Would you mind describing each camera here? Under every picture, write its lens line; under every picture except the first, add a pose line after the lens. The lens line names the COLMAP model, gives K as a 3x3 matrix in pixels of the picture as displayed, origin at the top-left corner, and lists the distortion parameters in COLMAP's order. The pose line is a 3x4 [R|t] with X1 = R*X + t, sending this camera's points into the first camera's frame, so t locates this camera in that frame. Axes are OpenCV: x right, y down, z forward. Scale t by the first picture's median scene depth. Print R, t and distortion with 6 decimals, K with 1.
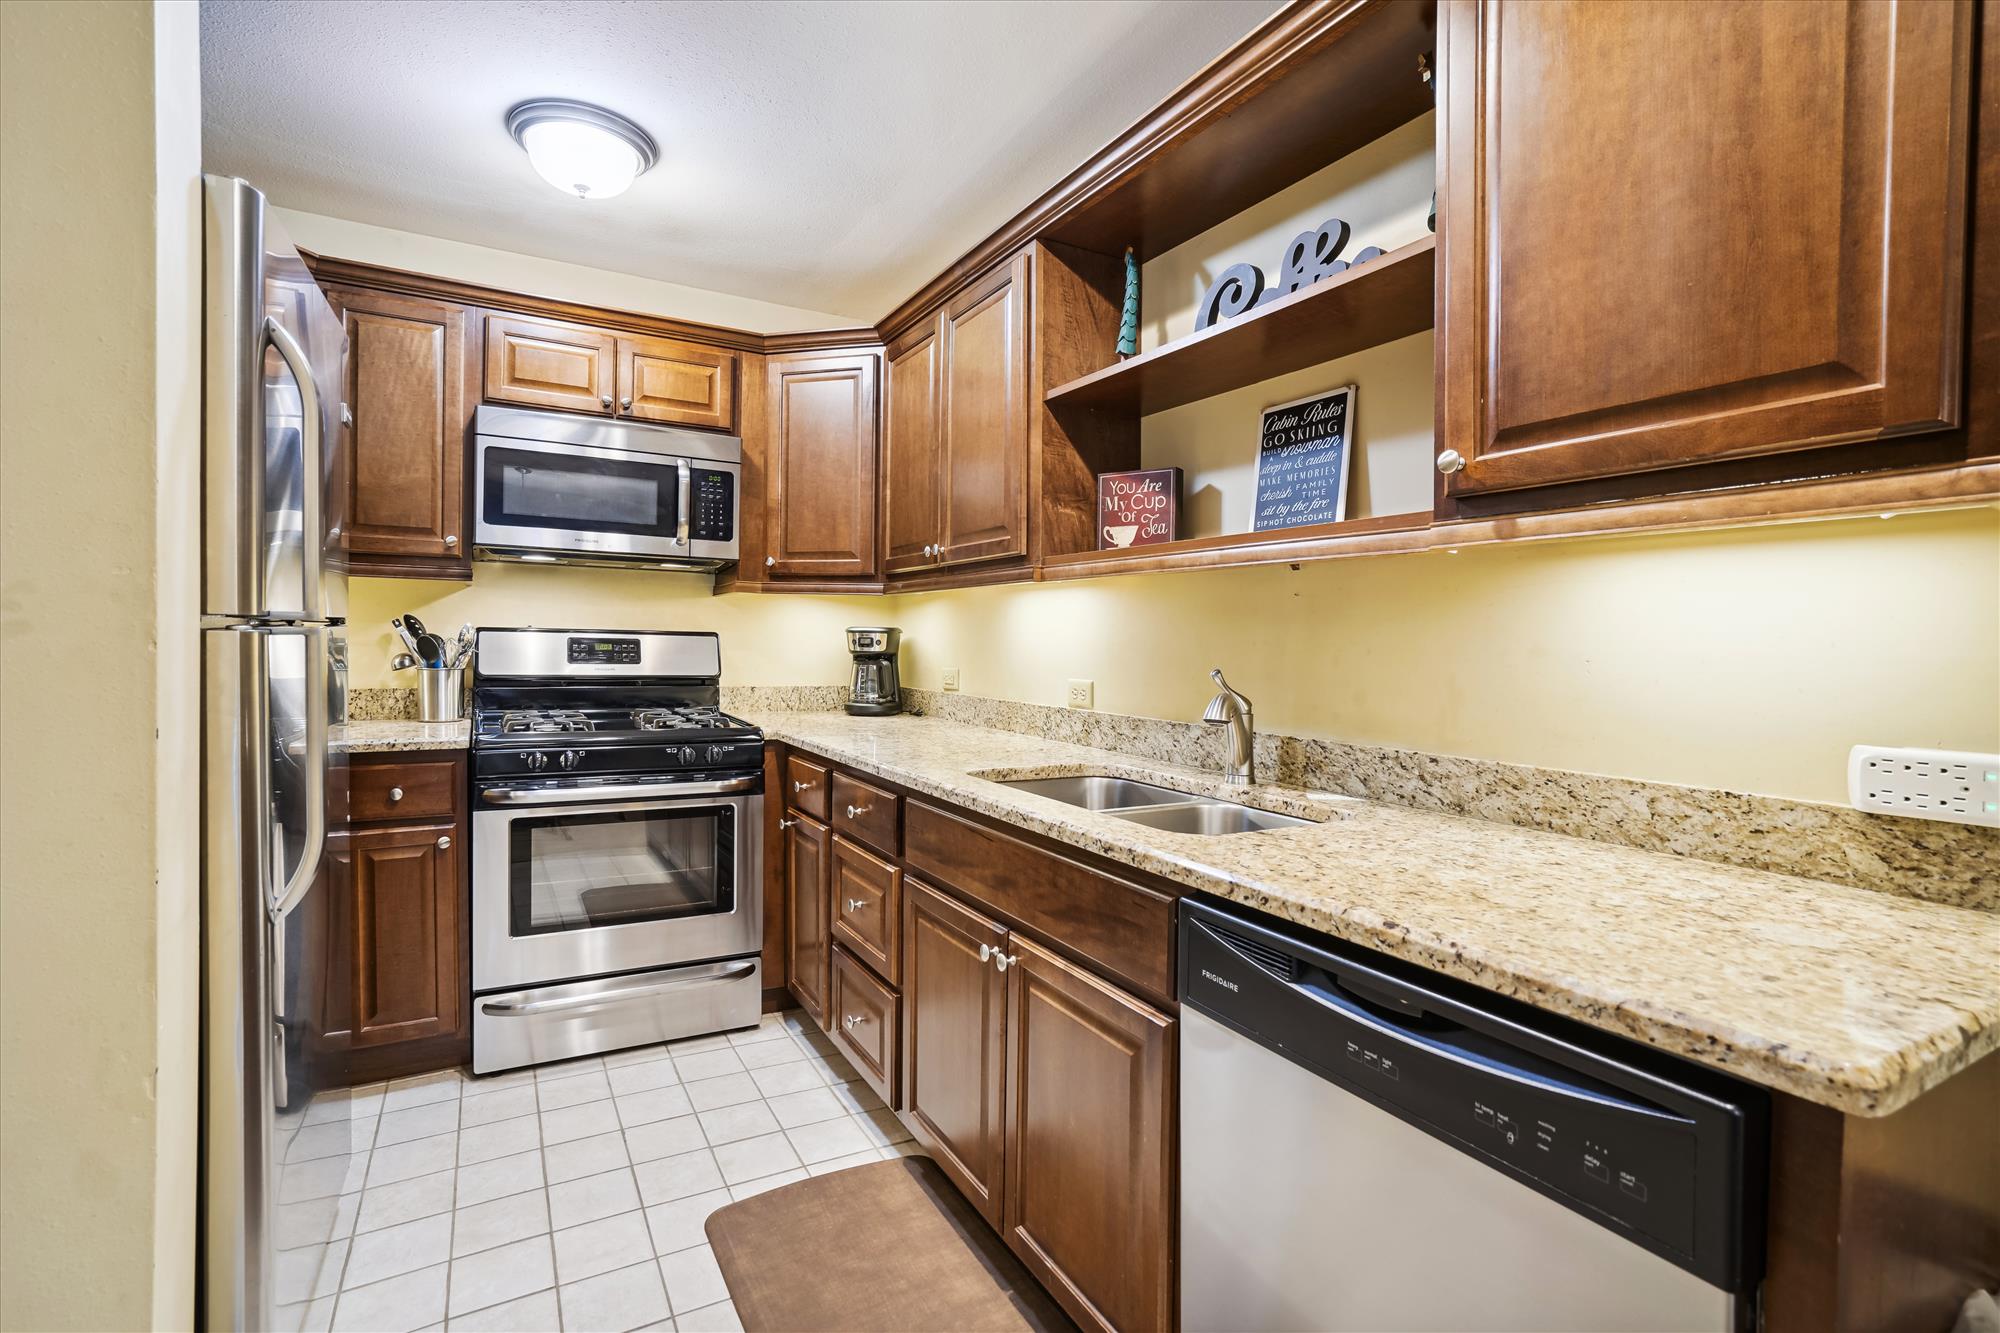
lens RADIAL K [[929.5, 0, 999.9], [0, 929.5, 667.9], [0, 0, 1]] dist [-0.022806, 0.001796]
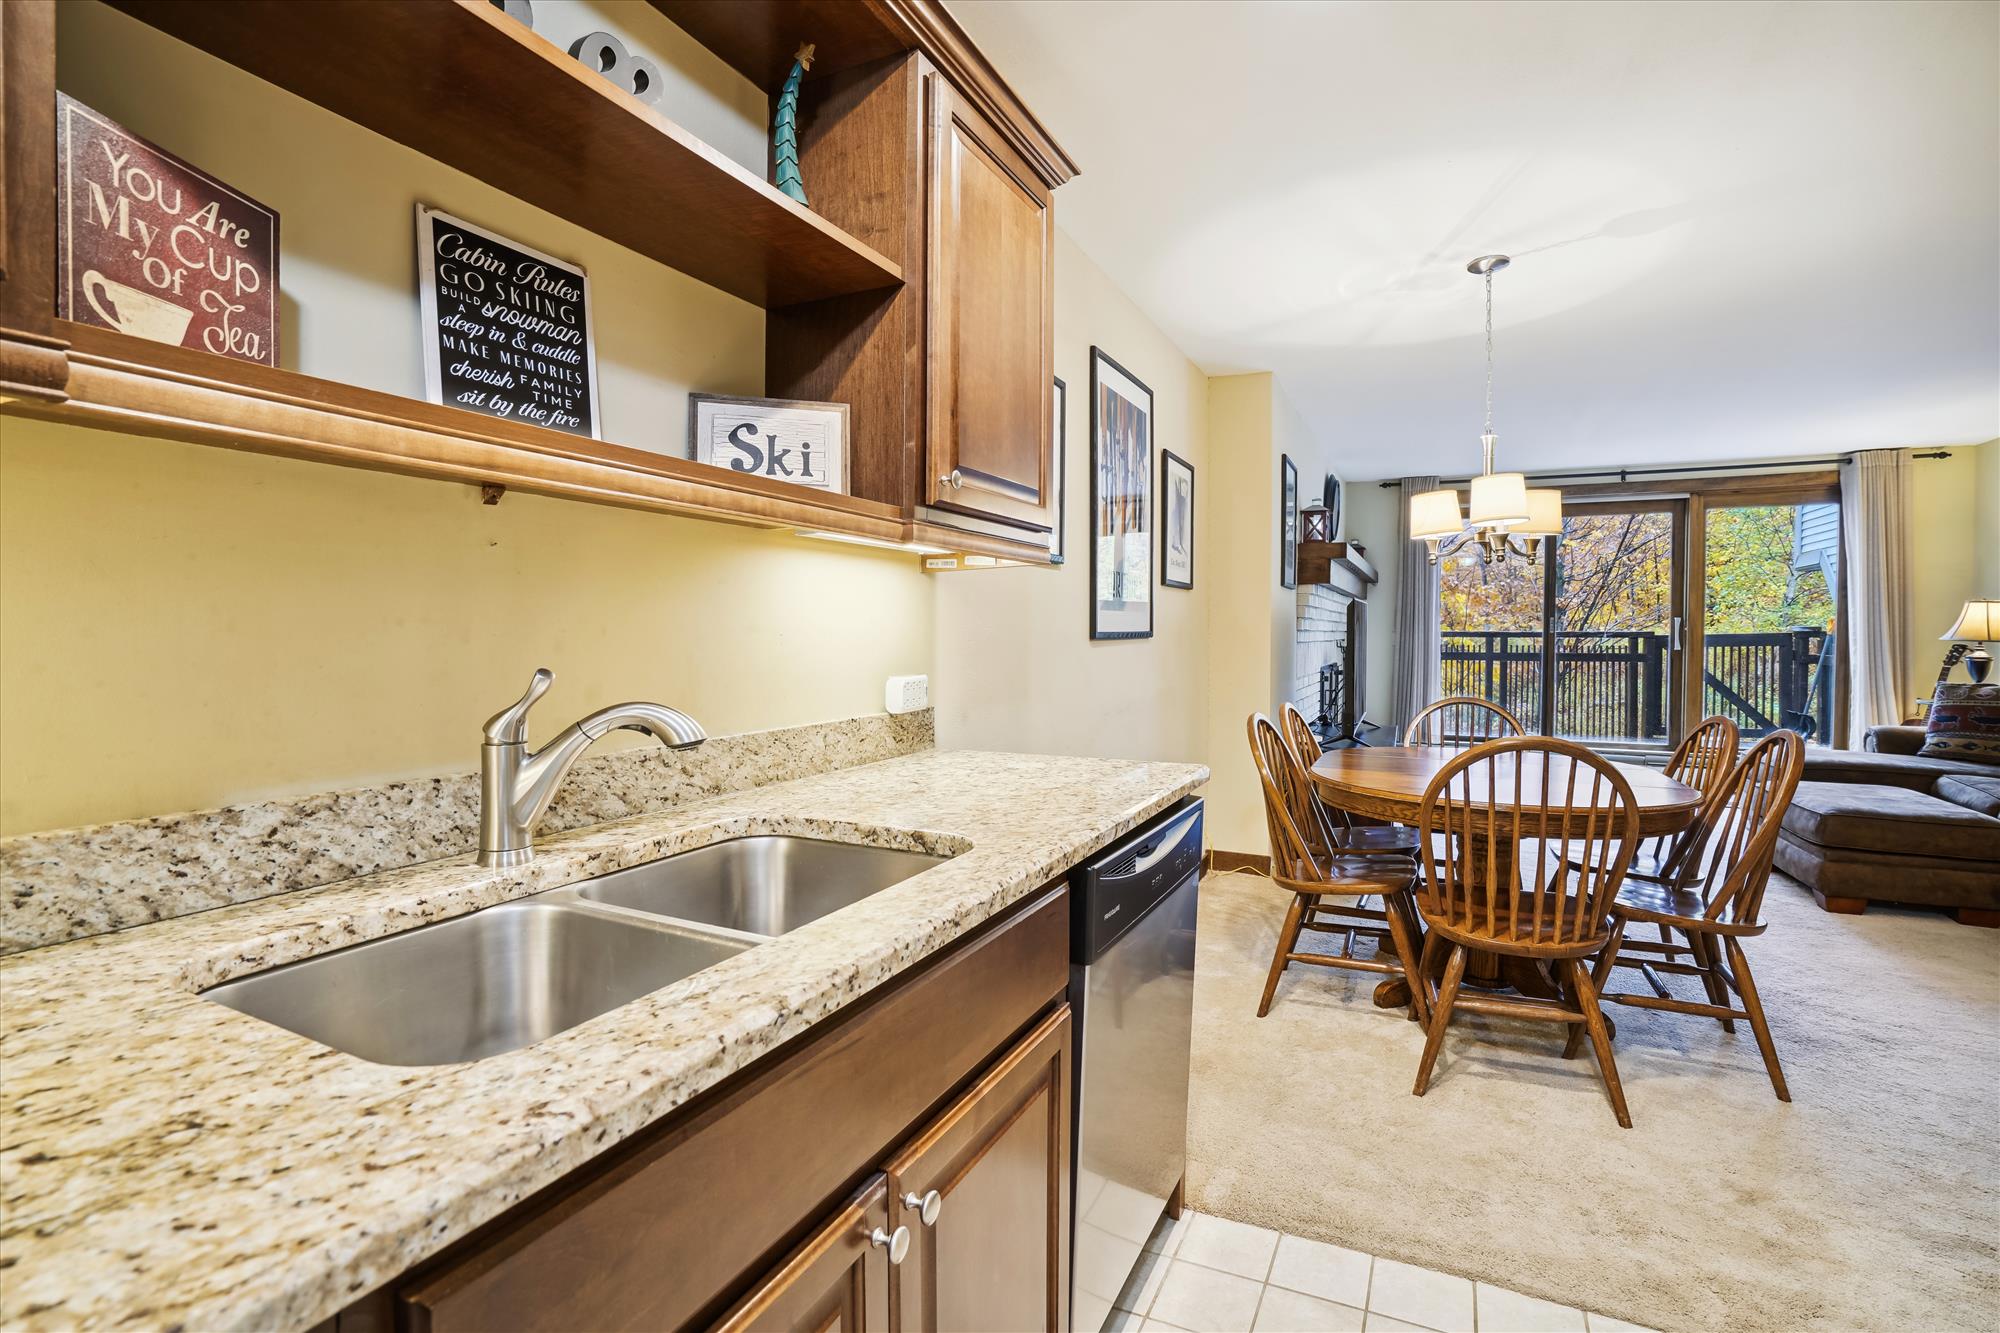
lens RADIAL K [[929.5, 0, 995.4], [0, 929.5, 640.4], [0, 0, 1]] dist [-0.022806, 0.001796]
pose [[-0.557736, -0.030045, 0.829474, -0.410243], [0.008954, 0.999069, 0.042209, -0.038559], [-0.829970, 0.030969, -0.556948, 1.117259]]
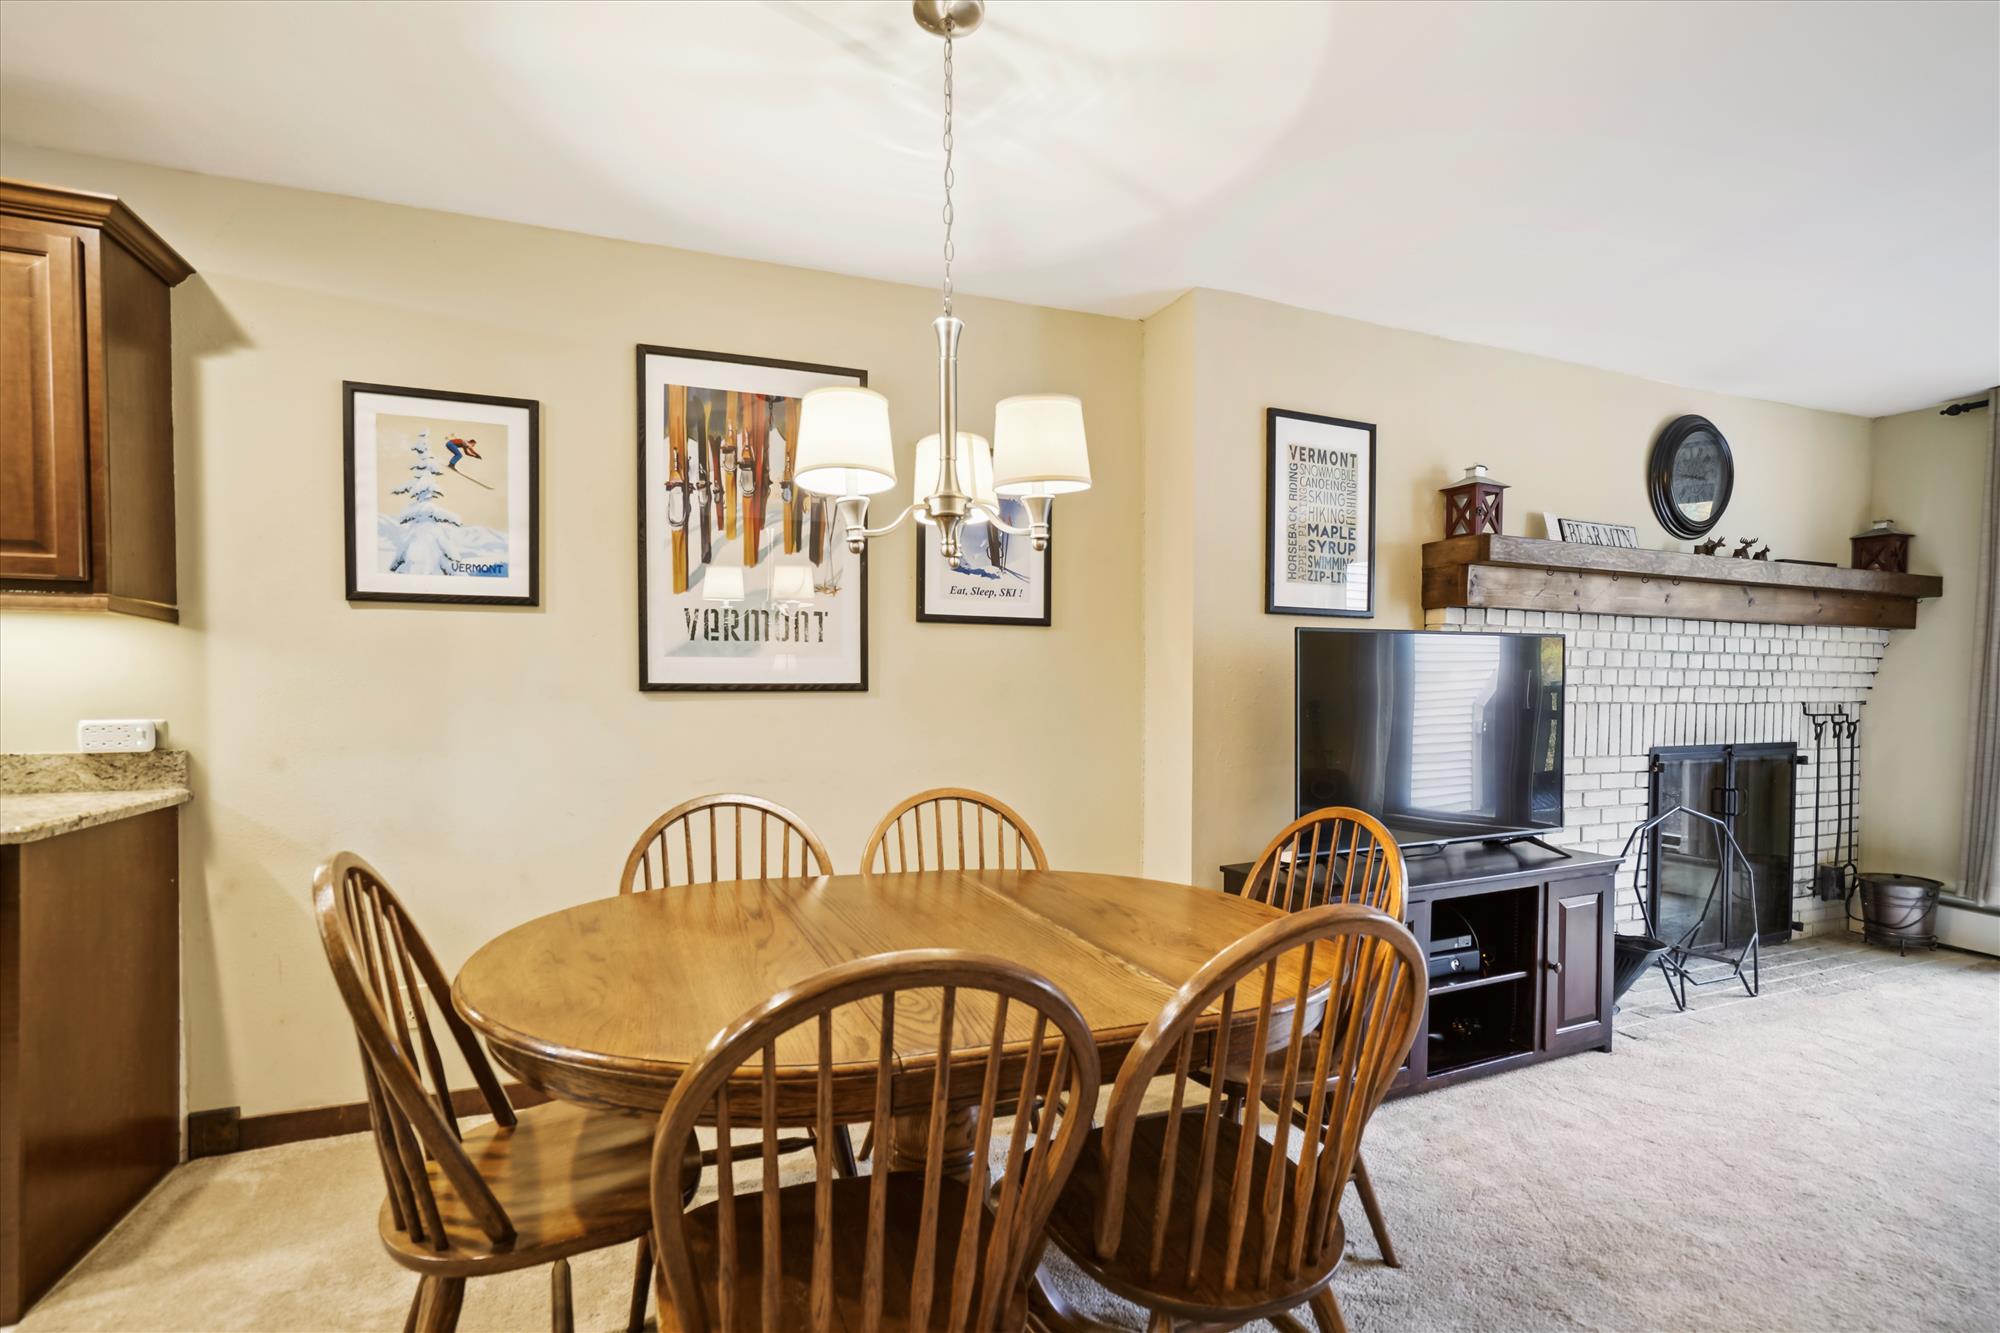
lens RADIAL K [[929.5, 0, 1005.1], [0, 929.5, 680.0], [0, 0, 1]] dist [-0.022806, 0.001796]
pose [[0.169159, -0.036760, 0.984903, -0.397578], [0.015473, 0.999280, 0.034639, -0.023787], [-0.985467, 0.009380, 0.169606, -0.793418]]
